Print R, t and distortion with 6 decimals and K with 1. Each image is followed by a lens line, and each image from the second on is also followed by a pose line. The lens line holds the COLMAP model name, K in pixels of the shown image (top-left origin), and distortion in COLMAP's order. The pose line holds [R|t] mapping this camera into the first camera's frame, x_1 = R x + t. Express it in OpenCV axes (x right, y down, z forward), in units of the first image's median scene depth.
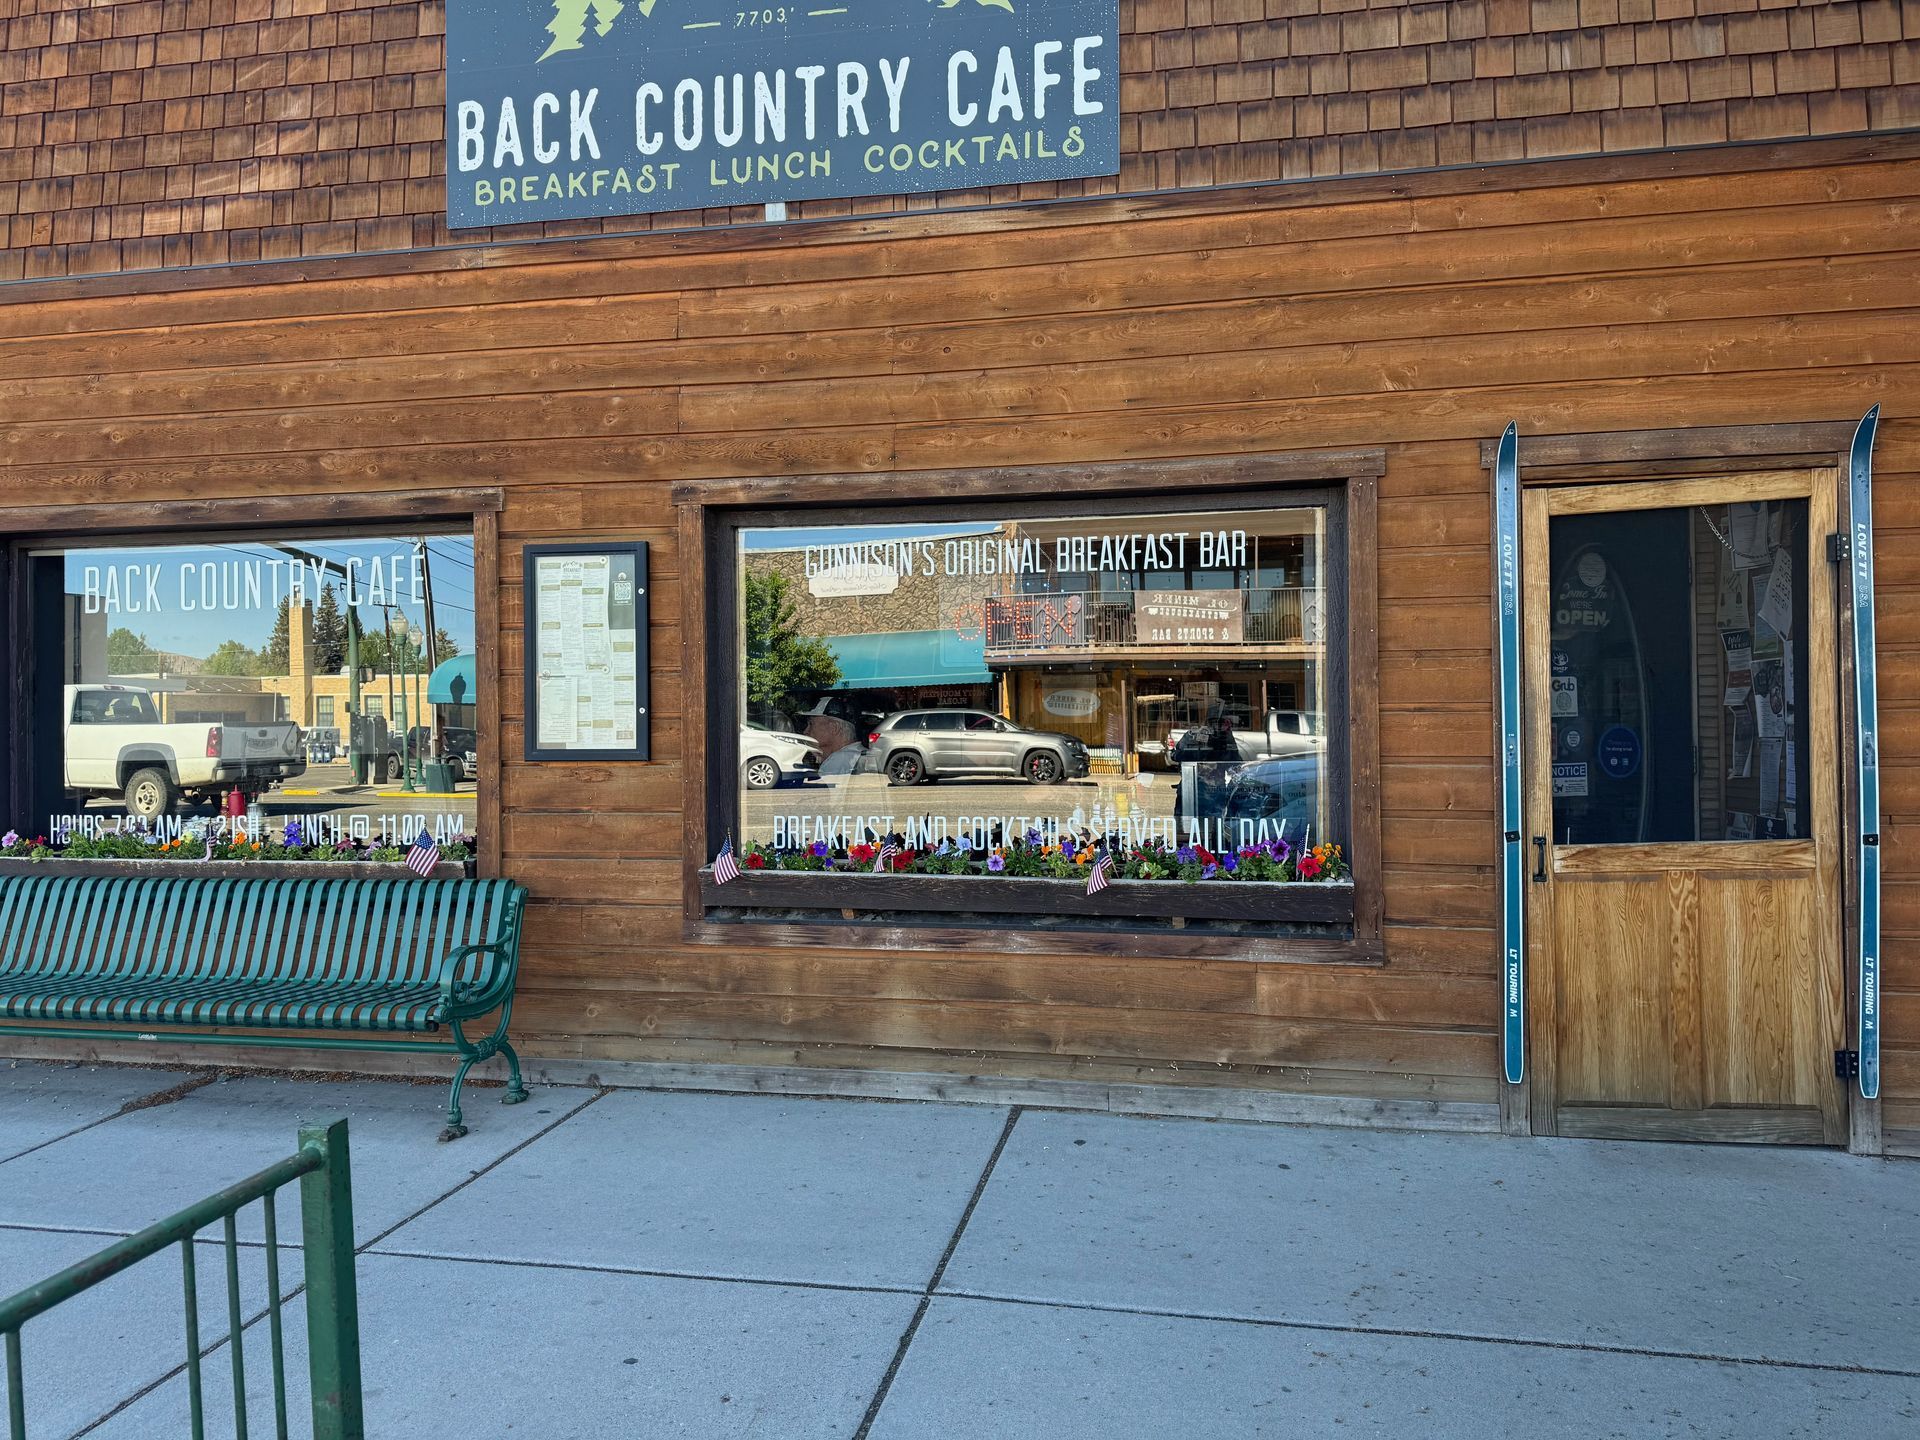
lens RADIAL K [[1352.9, 0, 962.1], [0, 1352.9, 727.1], [0, 0, 1]] dist [0.034152, -0.043248]
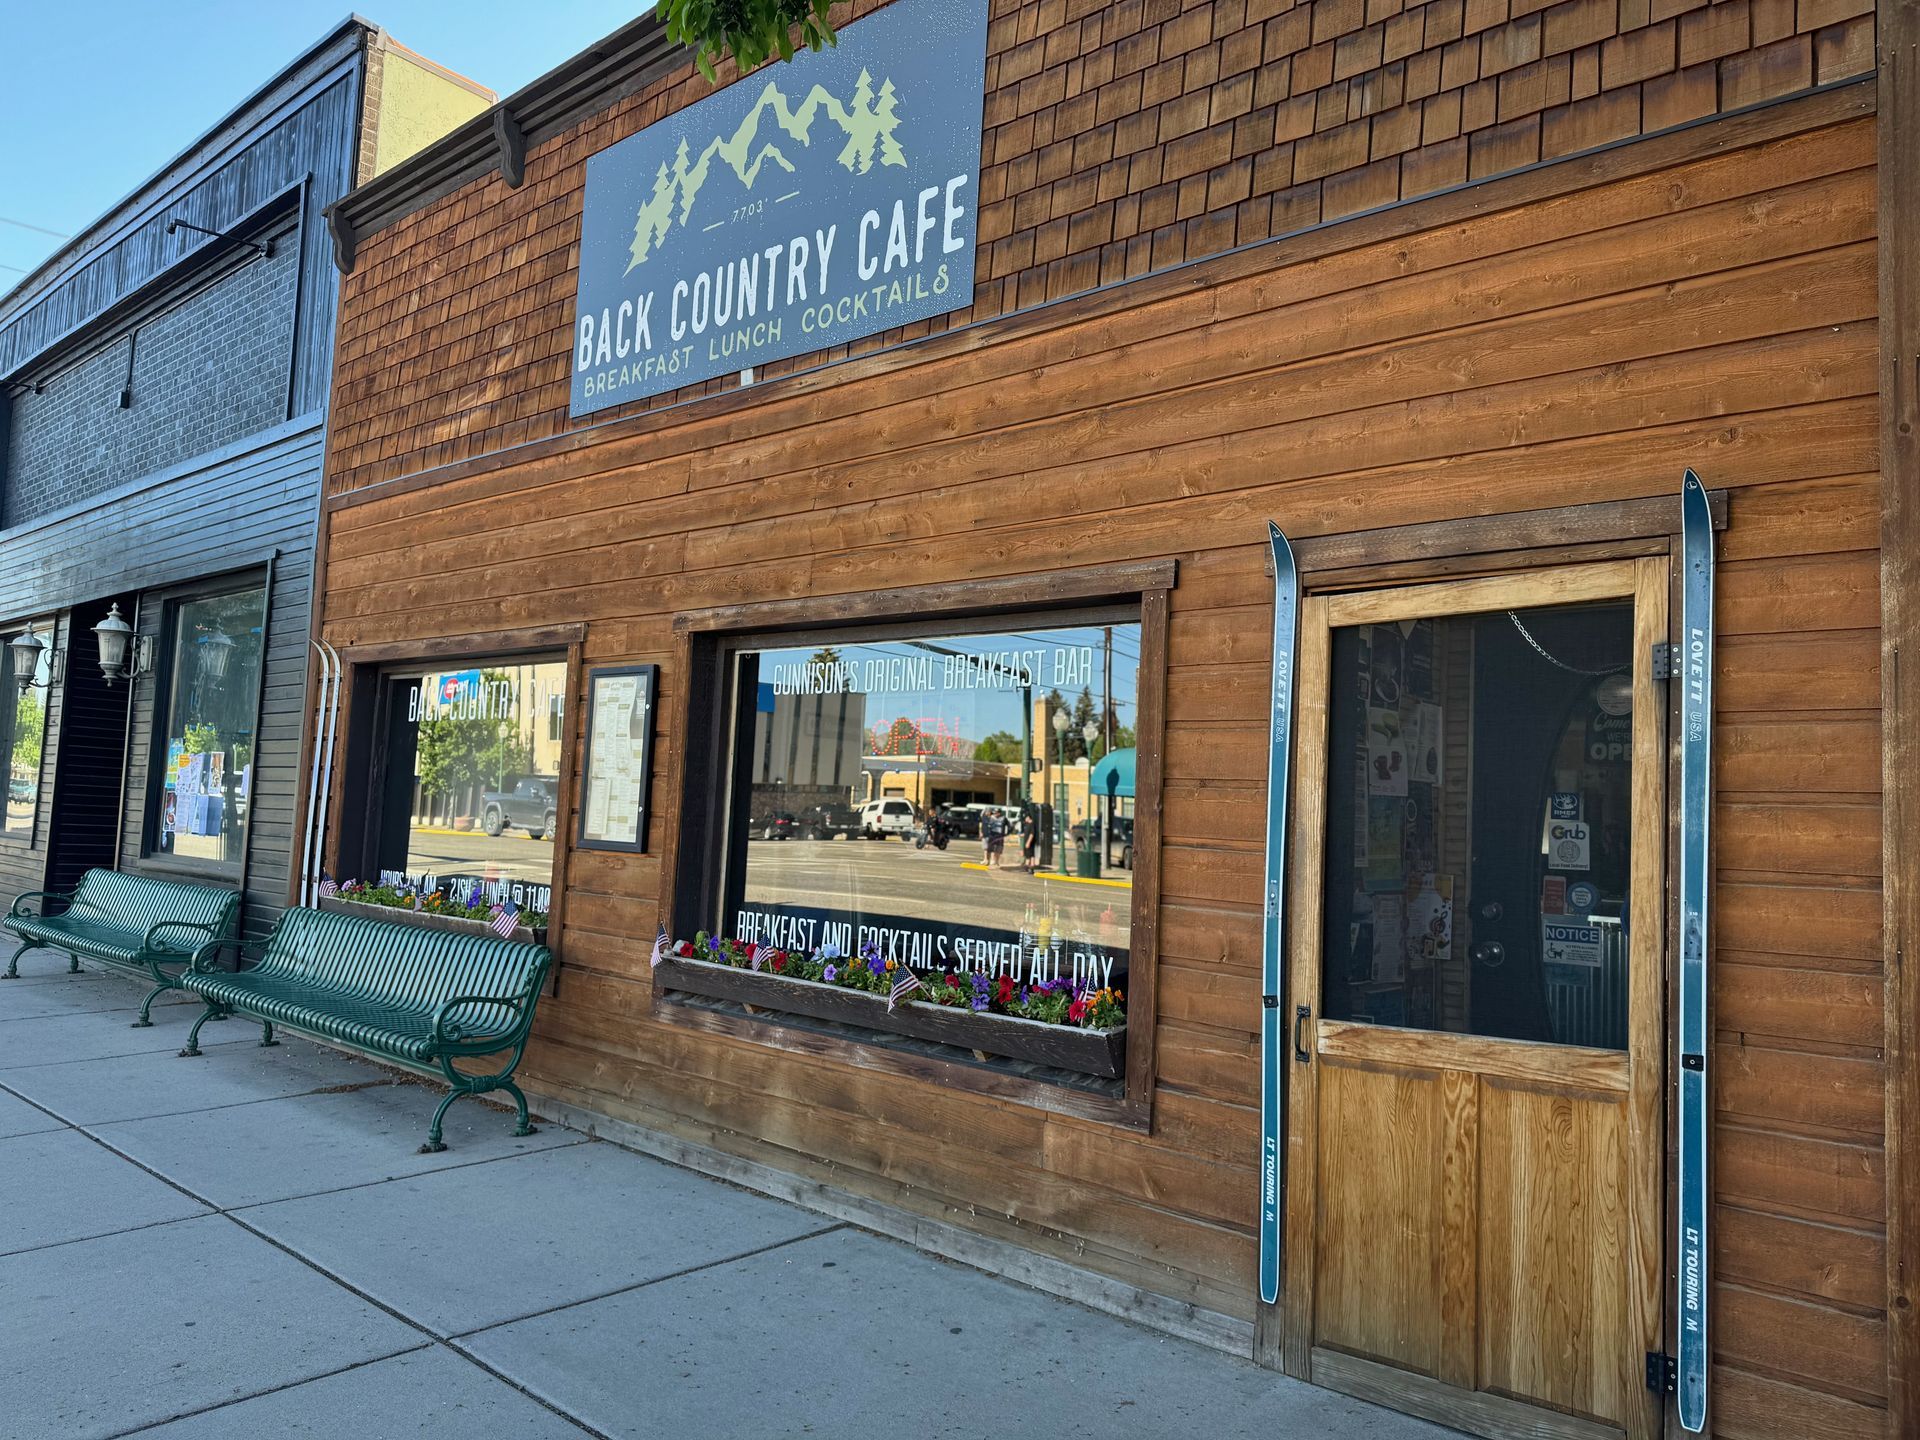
lens RADIAL K [[1352.9, 0, 953.8], [0, 1352.9, 724.6], [0, 0, 1]] dist [0.034152, -0.043248]
pose [[0.861080, 0.012652, -0.508312, 0.644282], [-0.055526, 0.996052, -0.069268, -0.022140], [0.505429, 0.087869, 0.858382, 0.153325]]
